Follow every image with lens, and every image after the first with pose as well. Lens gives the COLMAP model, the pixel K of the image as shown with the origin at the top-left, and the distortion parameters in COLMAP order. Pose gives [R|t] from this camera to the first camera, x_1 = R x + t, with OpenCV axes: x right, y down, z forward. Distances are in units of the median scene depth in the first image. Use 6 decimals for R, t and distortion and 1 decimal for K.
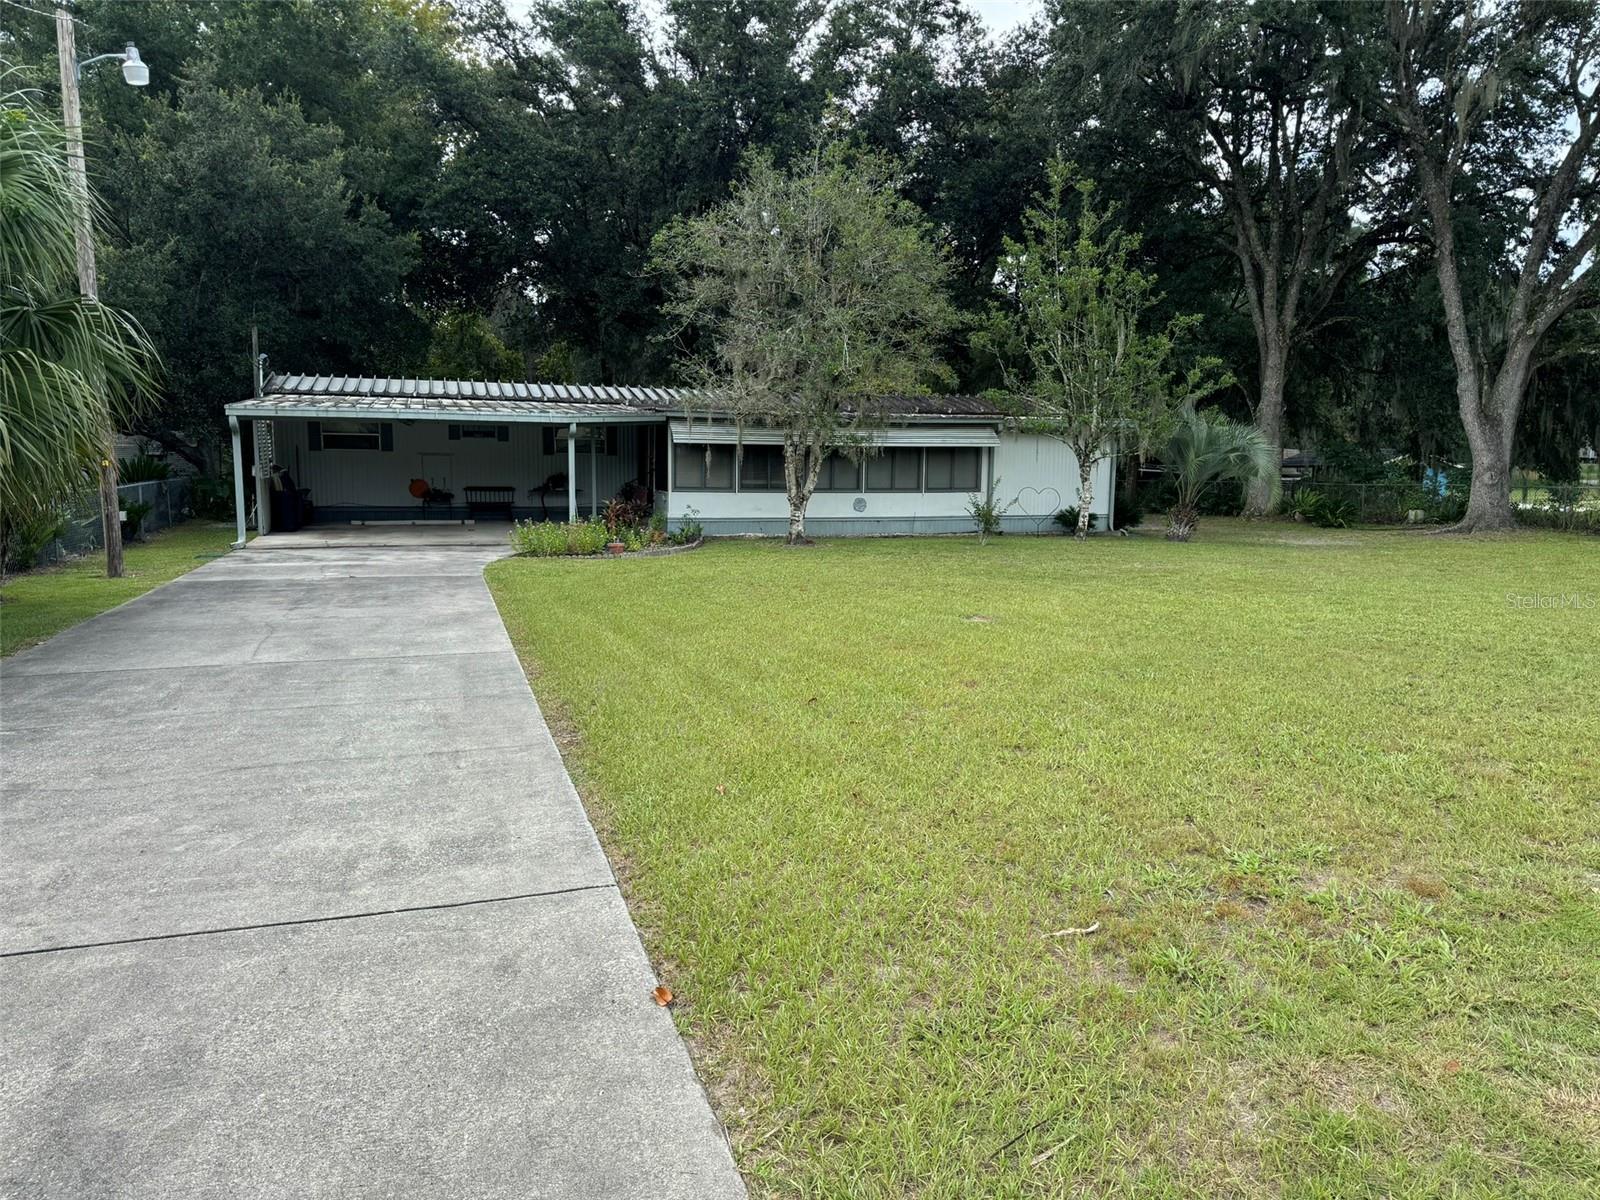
lens RADIAL K [[1124.6, 0, 800.0], [0, 1124.6, 600.0], [0, 0, 1]] dist [0.185453, -0.000971]
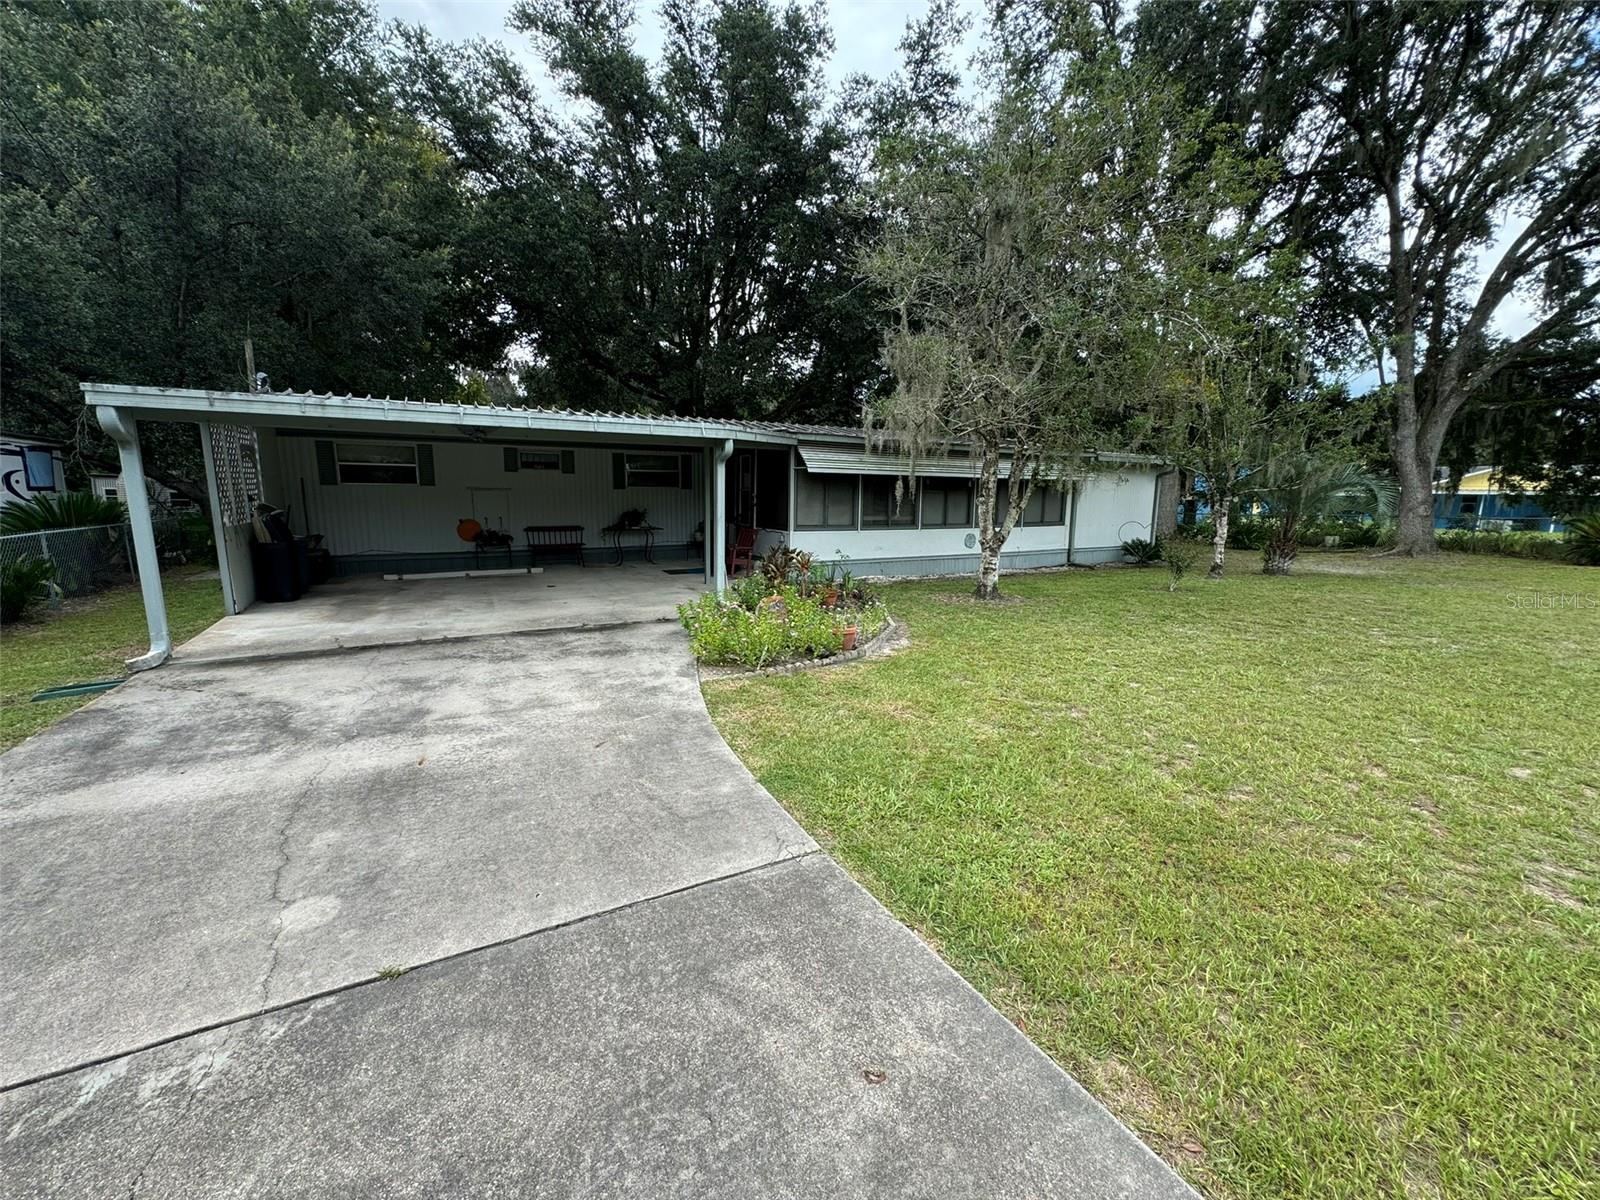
lens RADIAL K [[640.6, 0, 800.0], [0, 640.6, 600.0], [0, 0, 1]] dist [0.054700, 0.000111]
pose [[0.980879, -0.032897, 0.191816, -0.198473], [0.025810, 0.998893, 0.039334, -0.061998], [-0.192897, -0.033631, 0.980642, 0.514814]]
